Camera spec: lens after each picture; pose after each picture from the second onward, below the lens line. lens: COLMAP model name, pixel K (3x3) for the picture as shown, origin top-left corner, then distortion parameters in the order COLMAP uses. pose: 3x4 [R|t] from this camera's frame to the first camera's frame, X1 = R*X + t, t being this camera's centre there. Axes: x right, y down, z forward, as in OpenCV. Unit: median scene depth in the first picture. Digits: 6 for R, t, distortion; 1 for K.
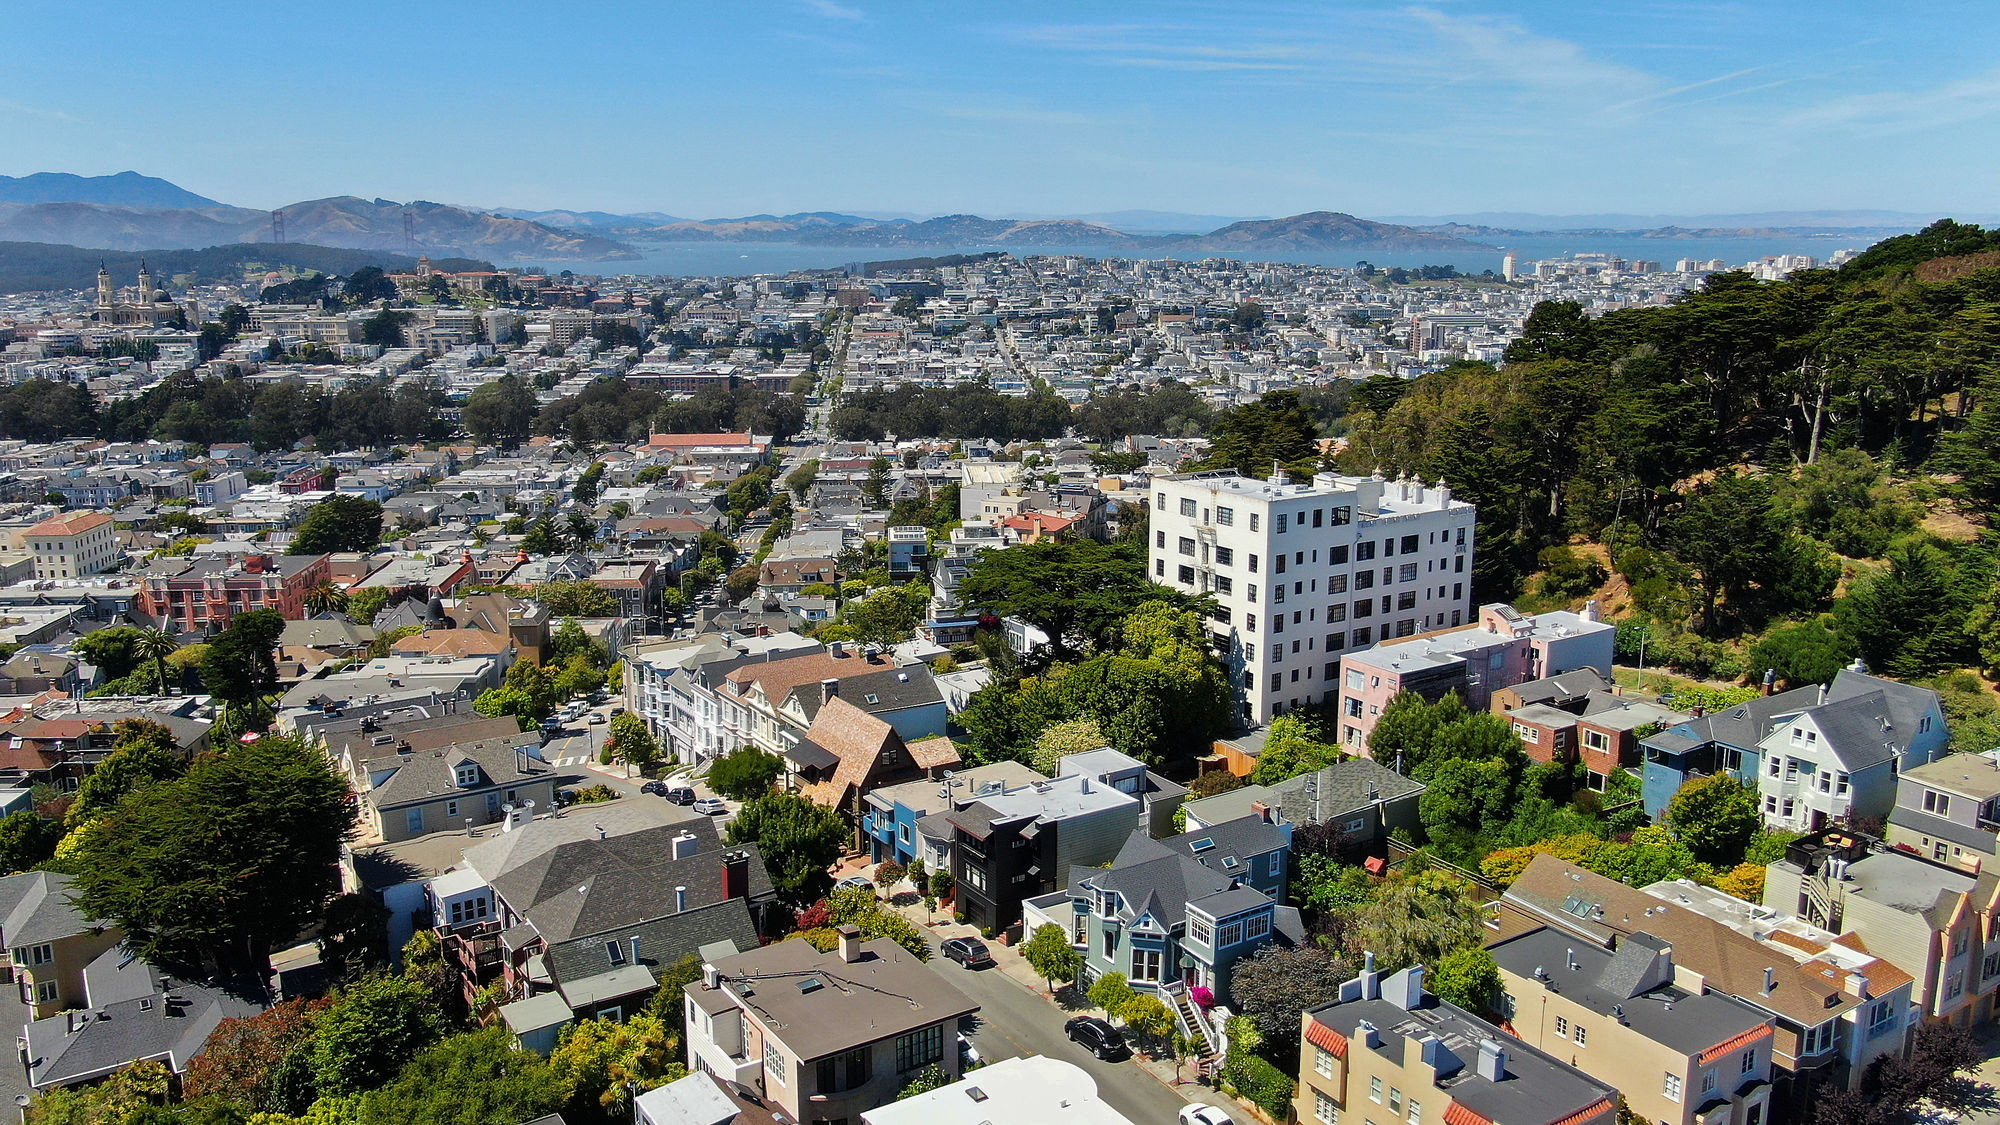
lens RADIAL K [[1562.7, 0, 1000.0], [0, 1562.7, 562.5], [0, 0, 1]] dist [-0.036094, -0.001429]
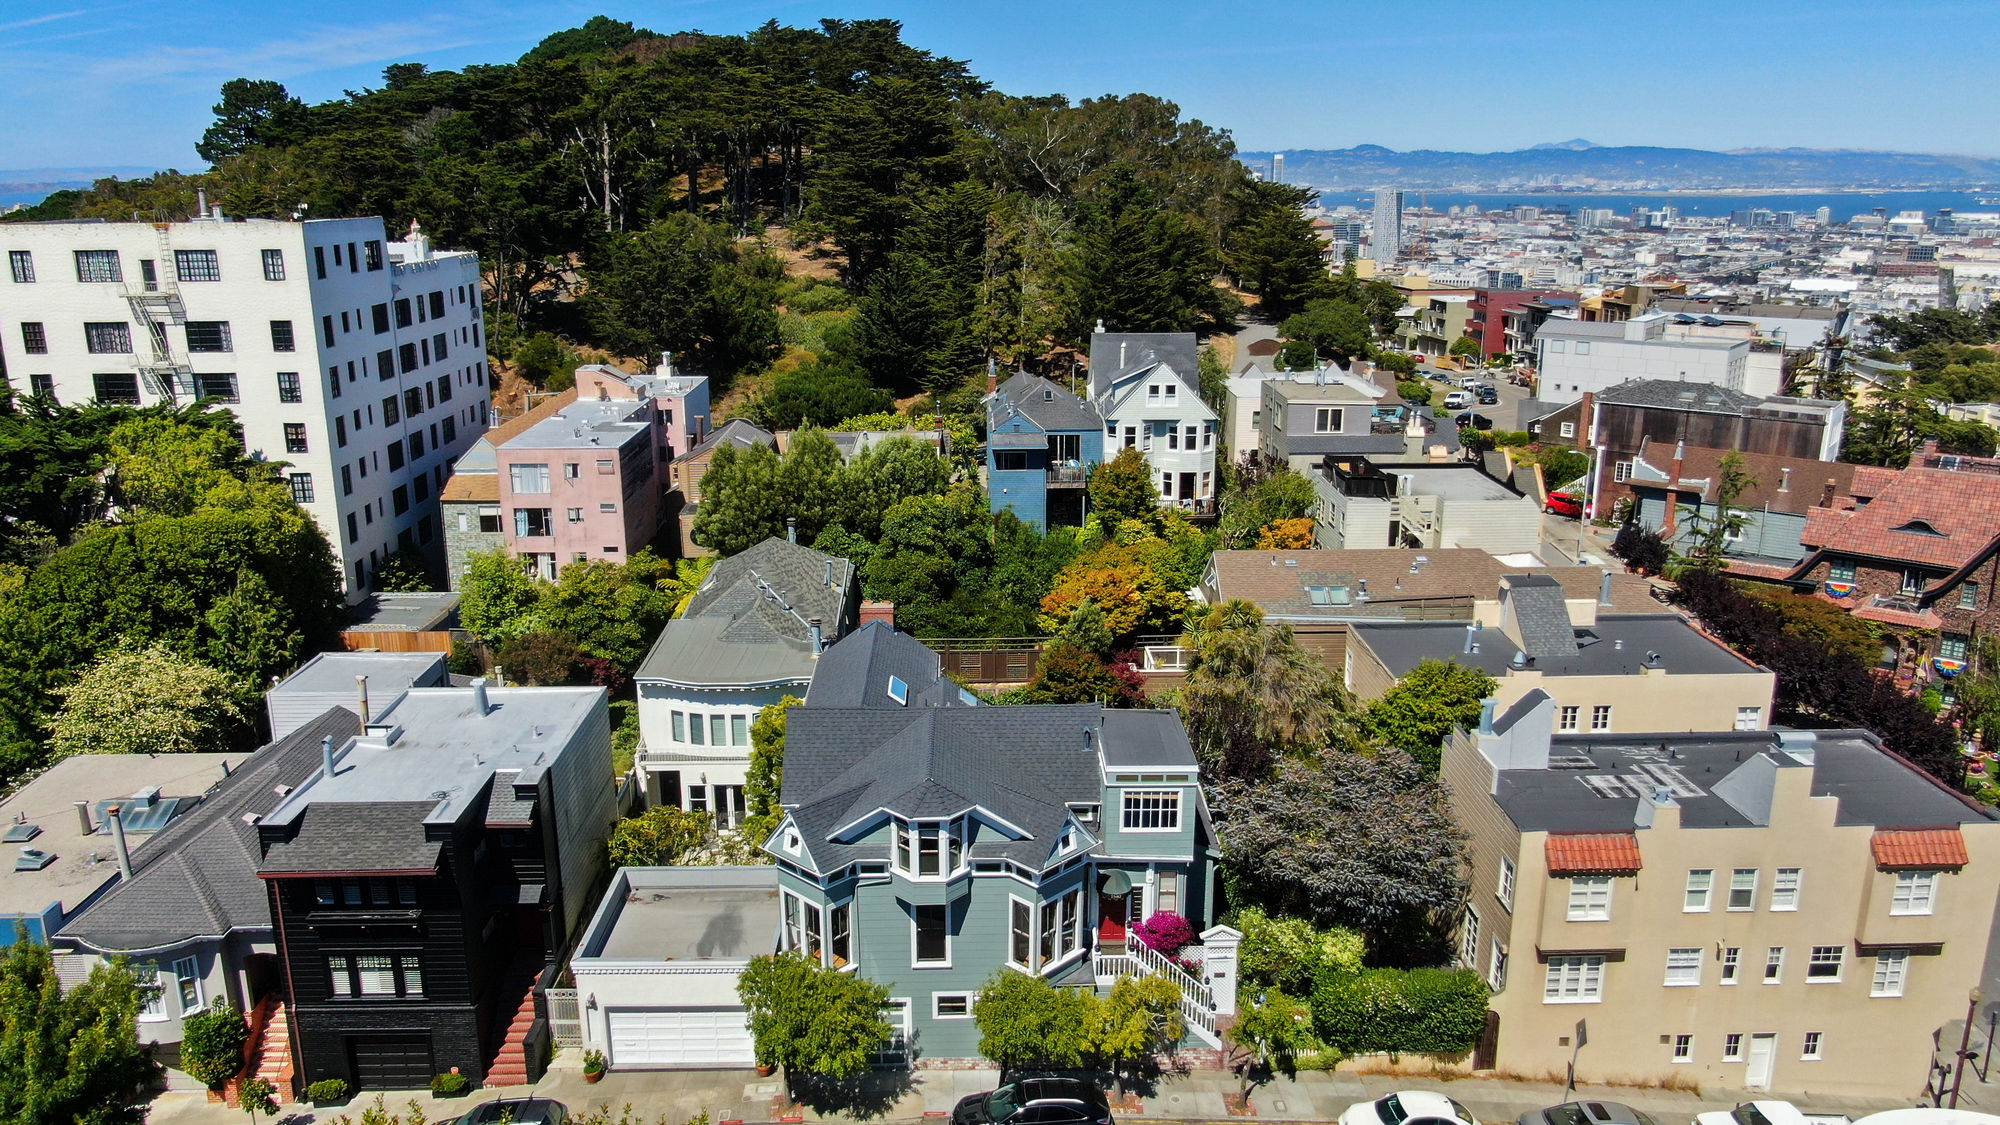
lens RADIAL K [[1420.3, 0, 1000.0], [0, 1420.3, 562.5], [0, 0, 1]] dist [-0.008865, -0.000422]
pose [[0.528035, -0.225511, 0.818733, -0.155588], [0.177950, 0.972076, 0.152980, 0.050944], [-0.830369, 0.064914, 0.553420, 0.485716]]
